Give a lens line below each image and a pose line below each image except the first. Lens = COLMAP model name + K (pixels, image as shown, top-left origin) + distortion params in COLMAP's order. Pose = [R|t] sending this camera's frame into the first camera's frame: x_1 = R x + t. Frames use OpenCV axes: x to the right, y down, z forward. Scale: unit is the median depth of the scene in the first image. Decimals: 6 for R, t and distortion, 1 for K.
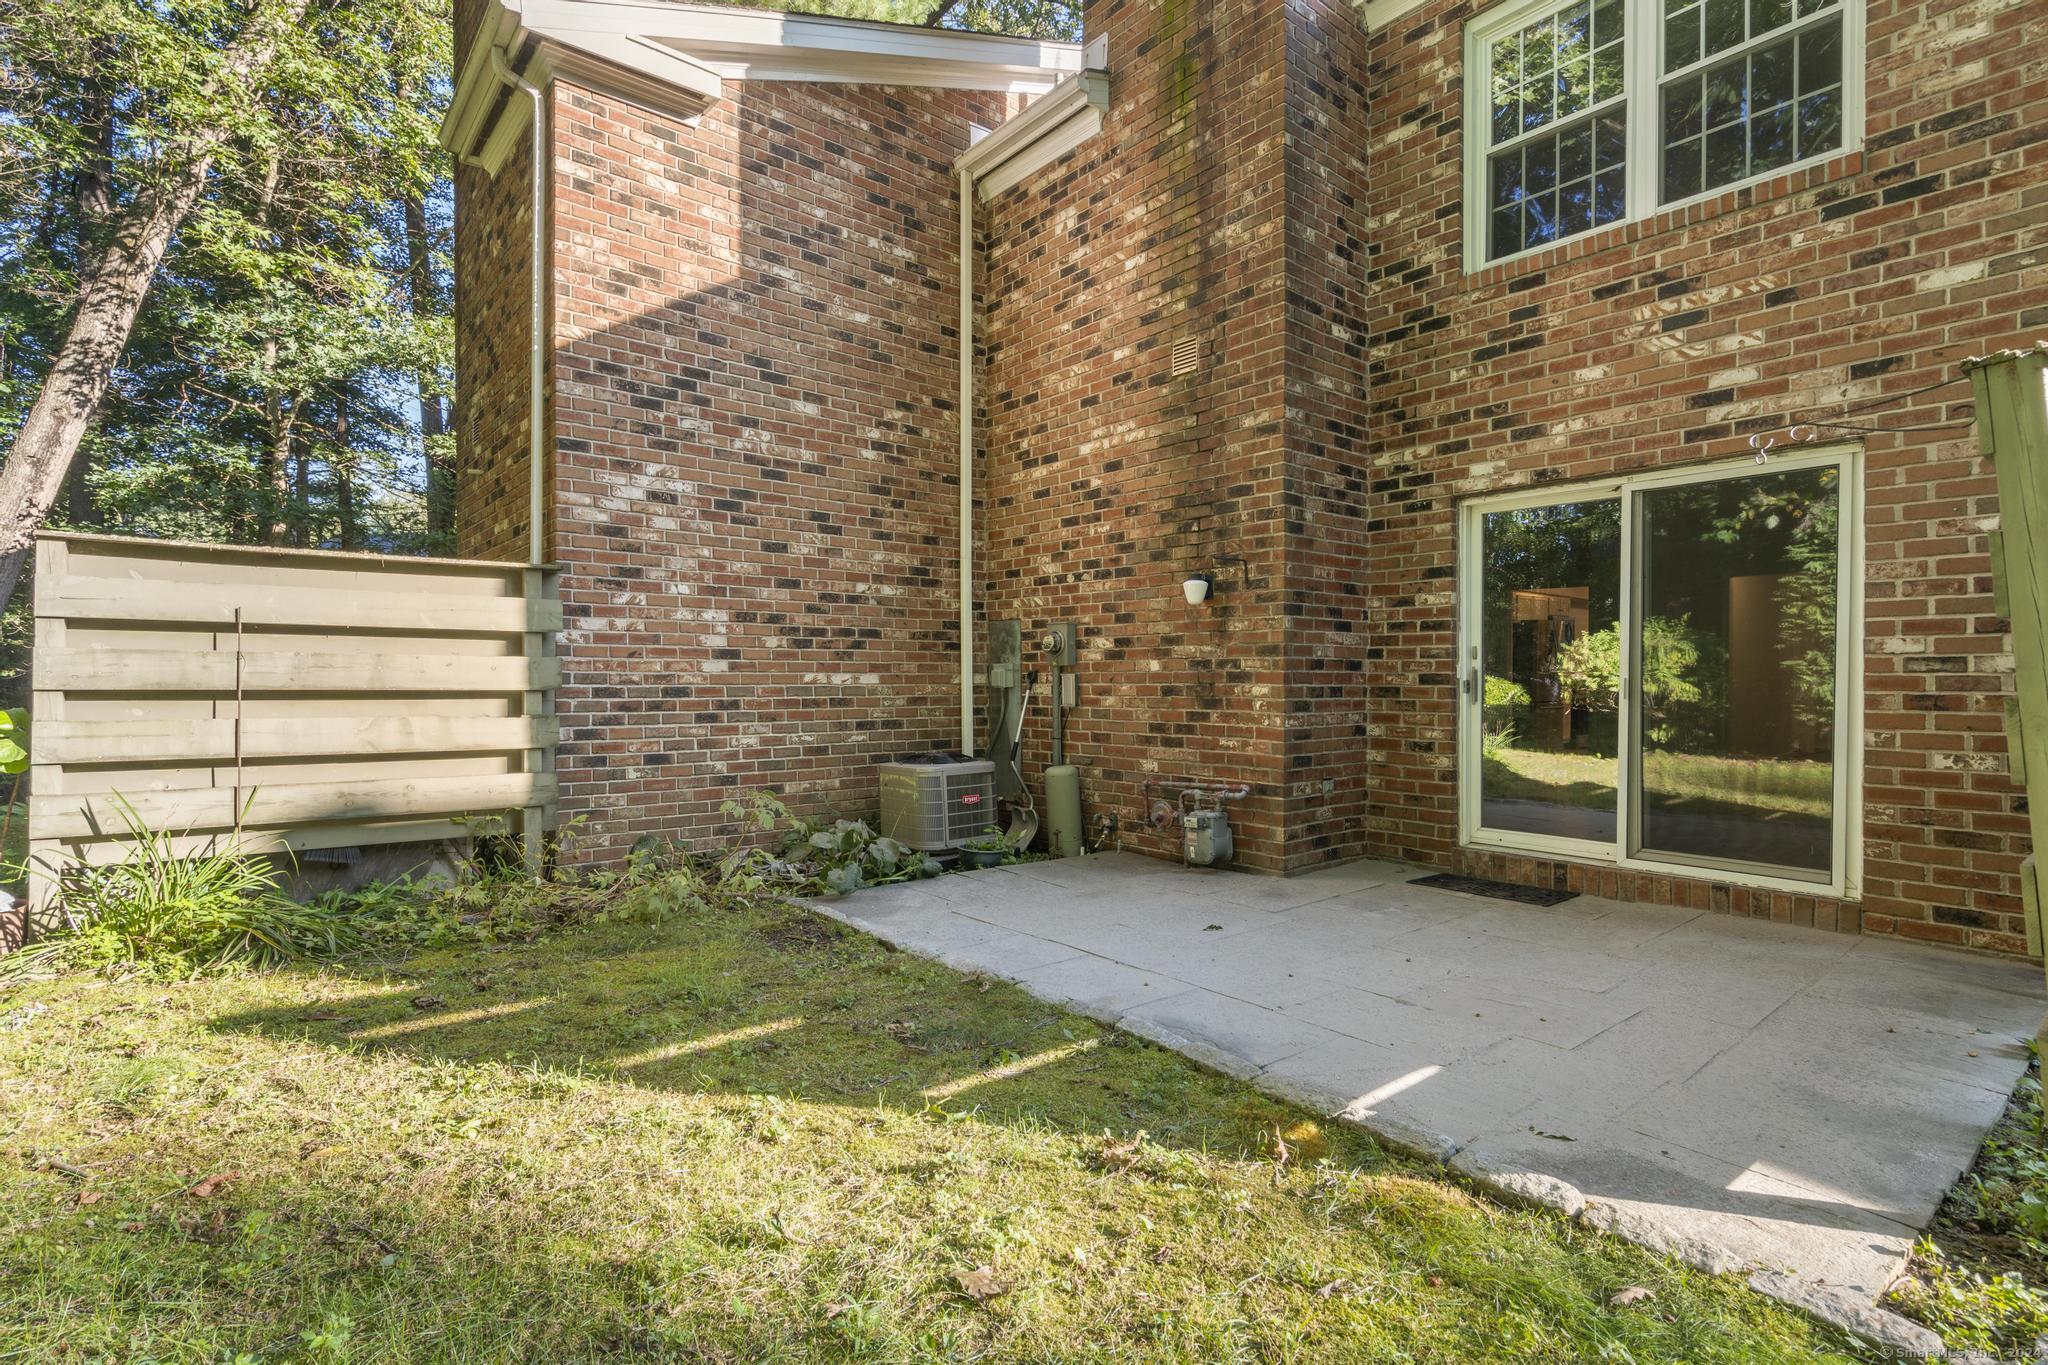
lens RADIAL K [[949.7, 0, 1014.1], [0, 949.7, 674.9], [0, 0, 1]] dist [-0.003012, 0.001841]
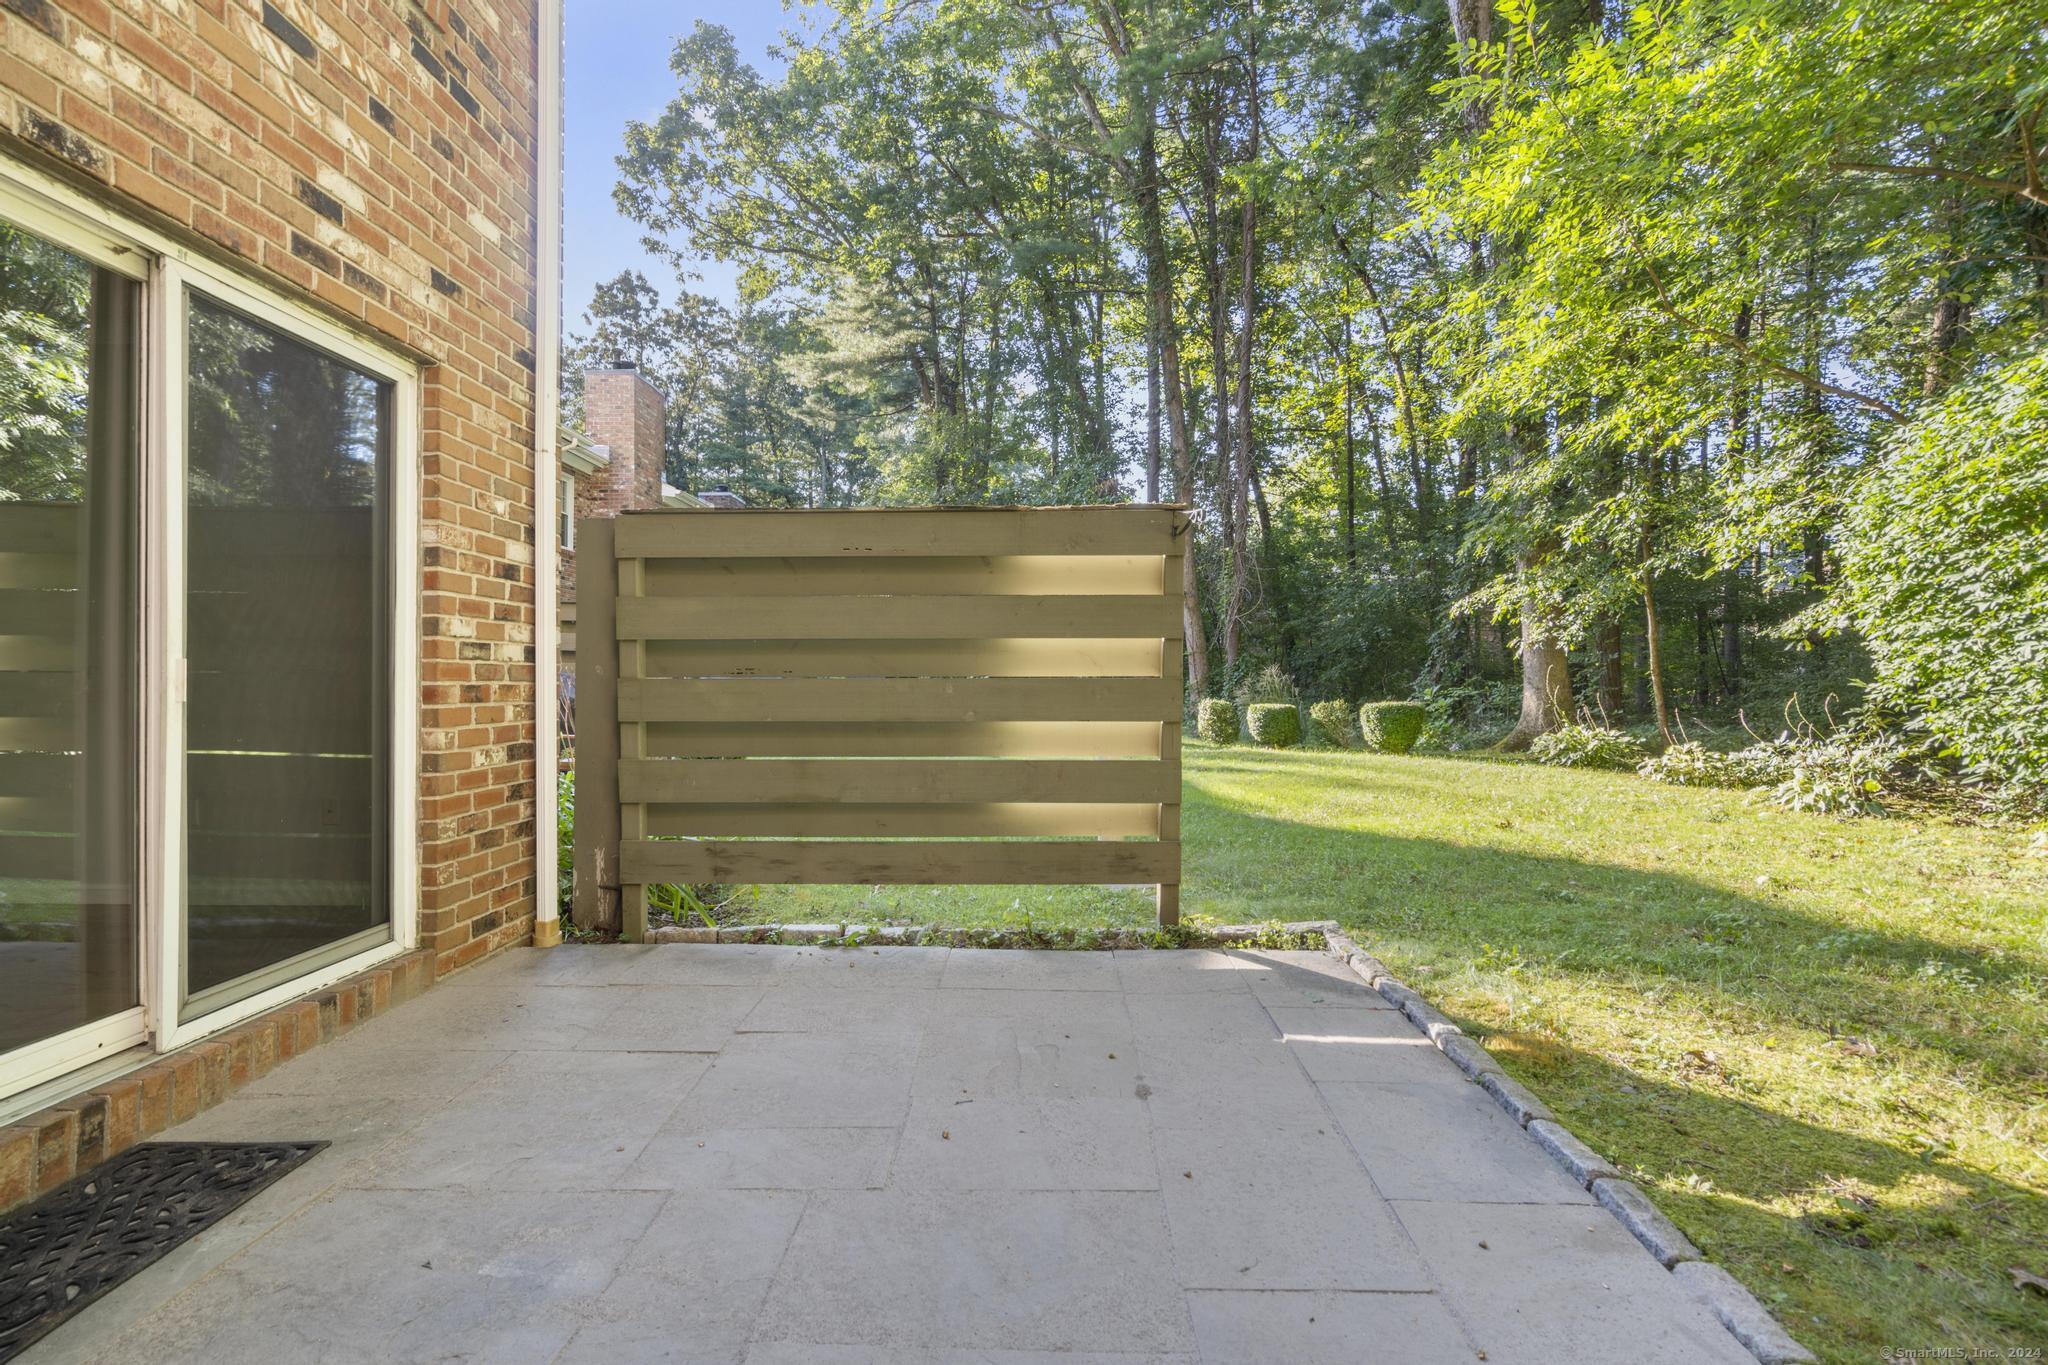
lens RADIAL K [[949.7, 0, 1014.1], [0, 949.7, 674.9], [0, 0, 1]] dist [-0.003012, 0.001841]
pose [[-0.773903, -0.004257, 0.633290, 0.011493], [-0.003704, 0.999991, 0.002194, 0.007249], [-0.633294, -0.000648, -0.773911, 1.310244]]
